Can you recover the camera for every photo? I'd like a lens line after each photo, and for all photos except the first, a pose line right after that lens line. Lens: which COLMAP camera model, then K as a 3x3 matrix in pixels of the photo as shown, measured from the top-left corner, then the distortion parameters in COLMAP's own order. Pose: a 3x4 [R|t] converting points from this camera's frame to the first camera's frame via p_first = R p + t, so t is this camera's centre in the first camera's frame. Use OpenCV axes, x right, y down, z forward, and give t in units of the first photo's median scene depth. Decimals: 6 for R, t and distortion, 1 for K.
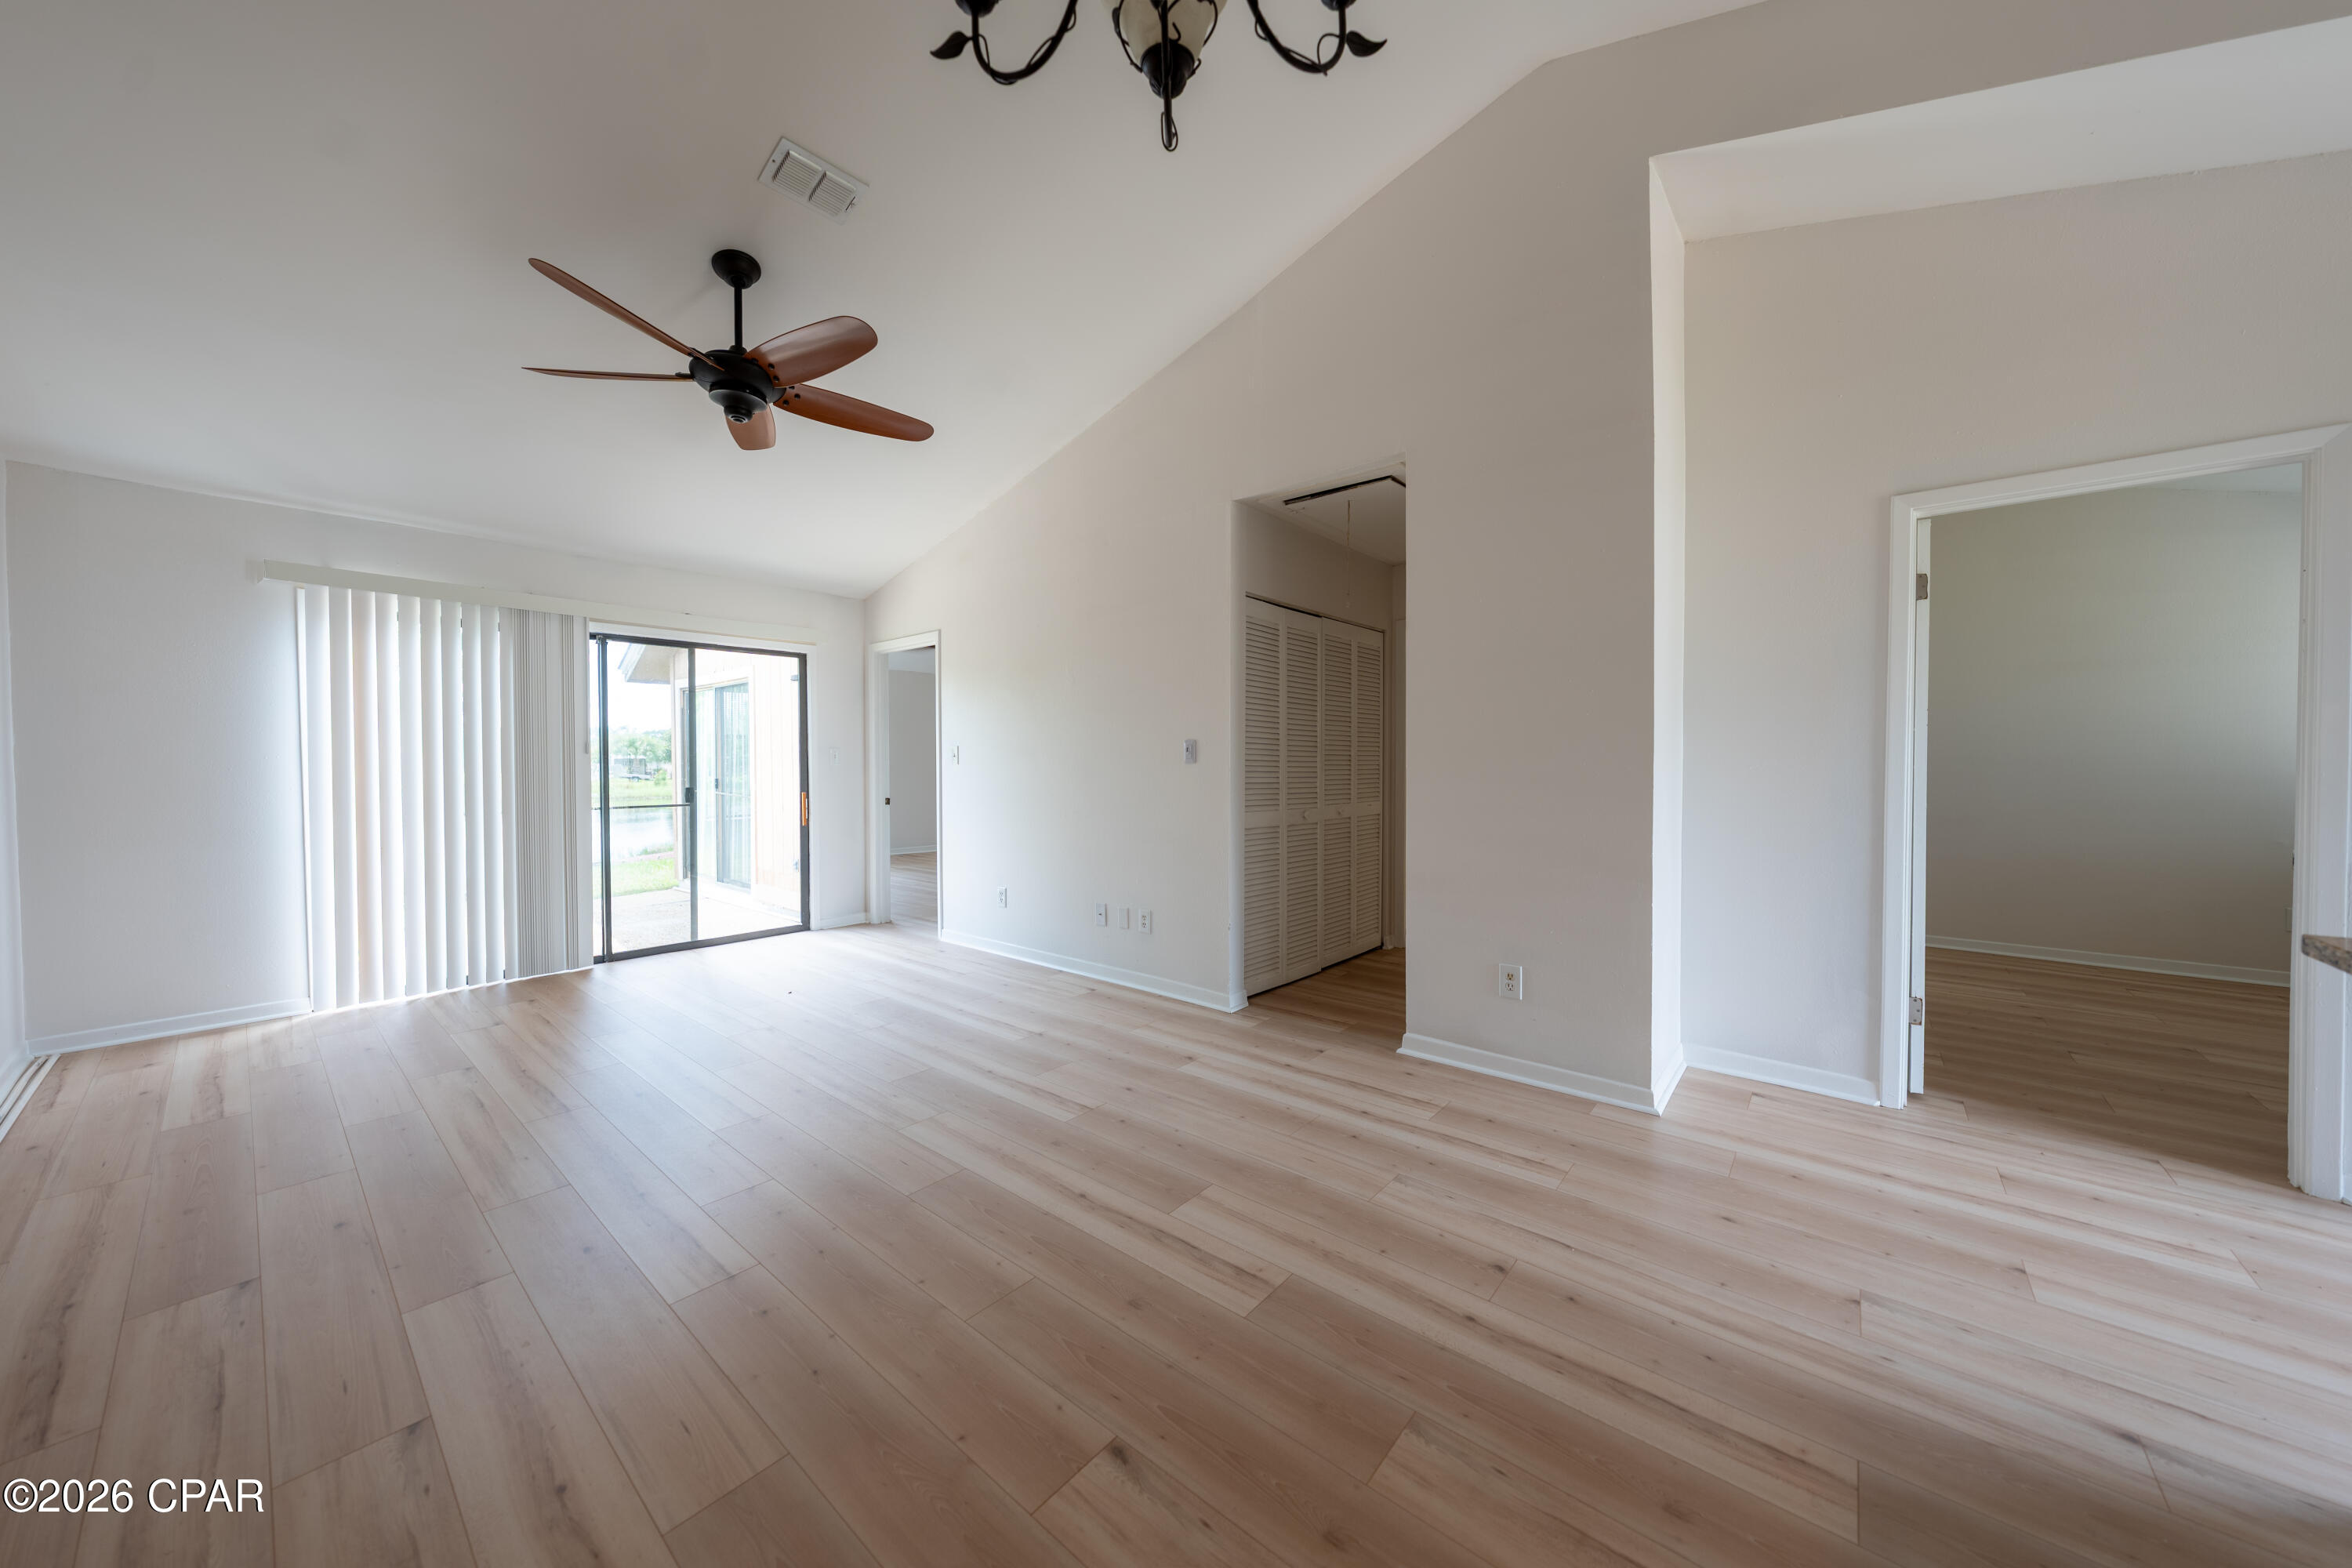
lens RADIAL K [[798.2, 0, 1185.6], [0, 798.2, 779.7], [0, 0, 1]] dist [-0.003055, 0.000411]
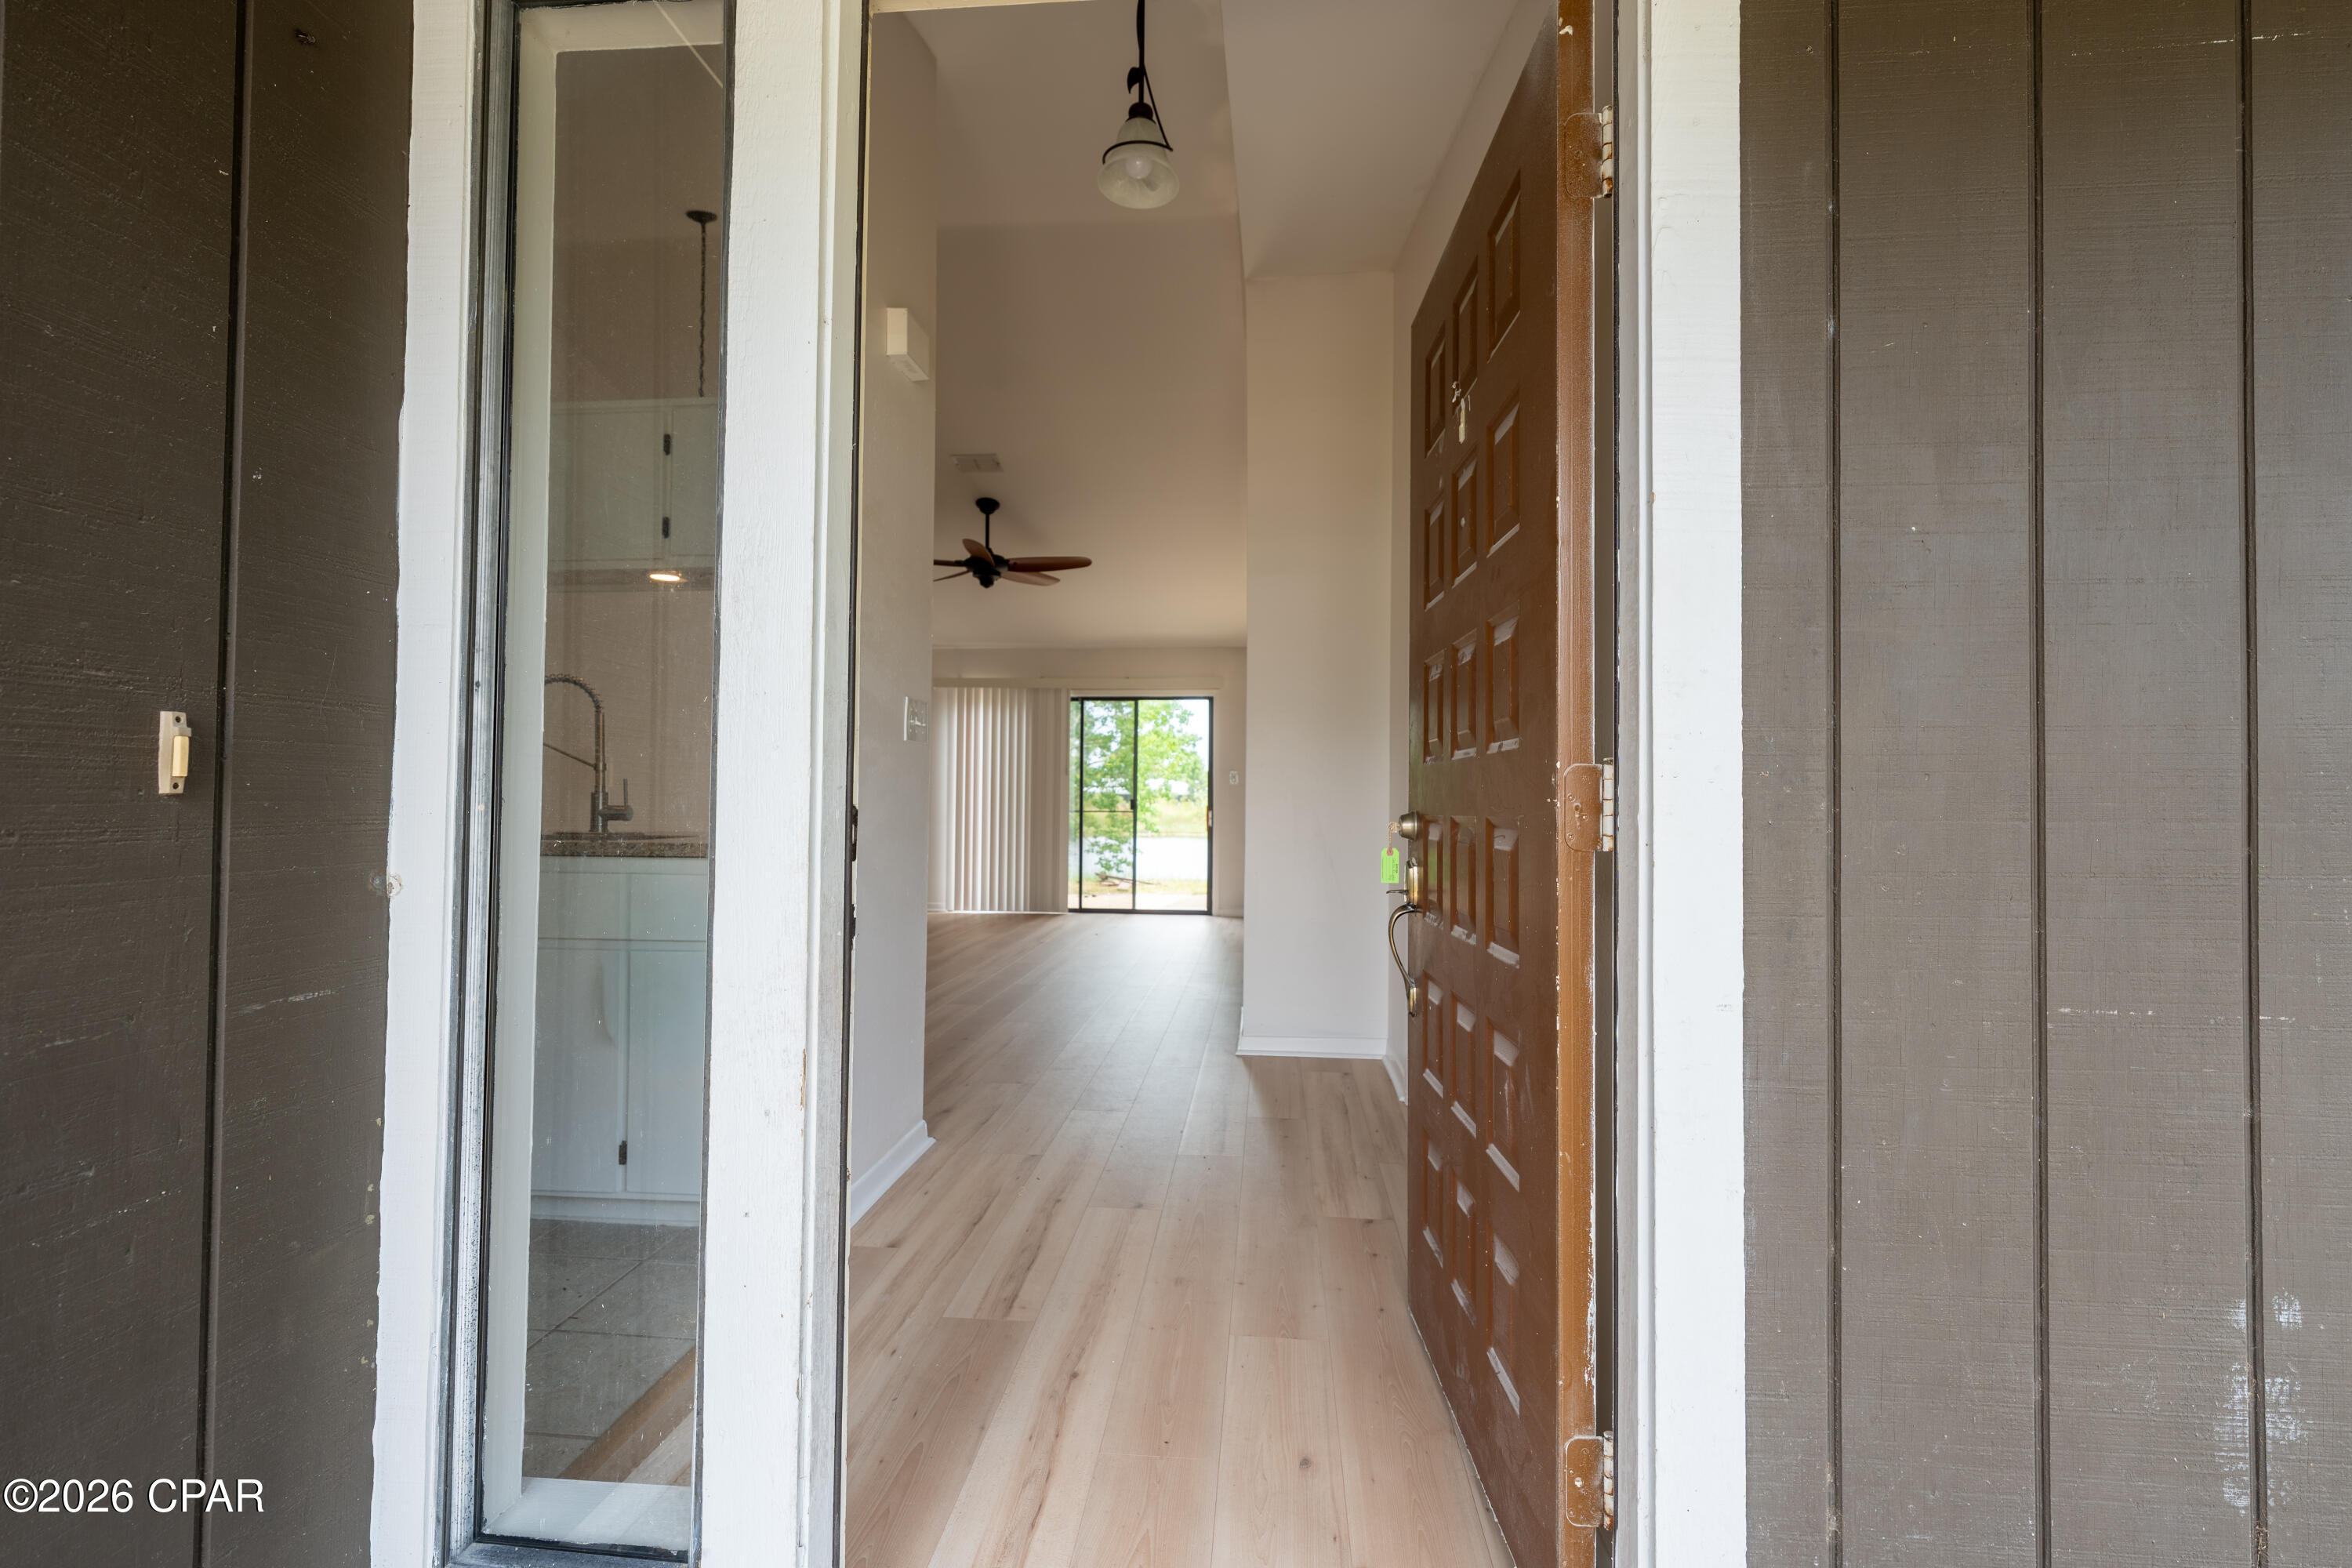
lens RADIAL K [[1054.5, 0, 1175.9], [0, 1054.5, 775.9], [0, 0, 1]] dist [0.001490, 0.000039]
pose [[0.572592, -0.012559, -0.819744, 1.272926], [-0.025475, 0.999127, -0.033102, 0.037690], [0.819444, 0.039837, 0.571773, -0.004184]]
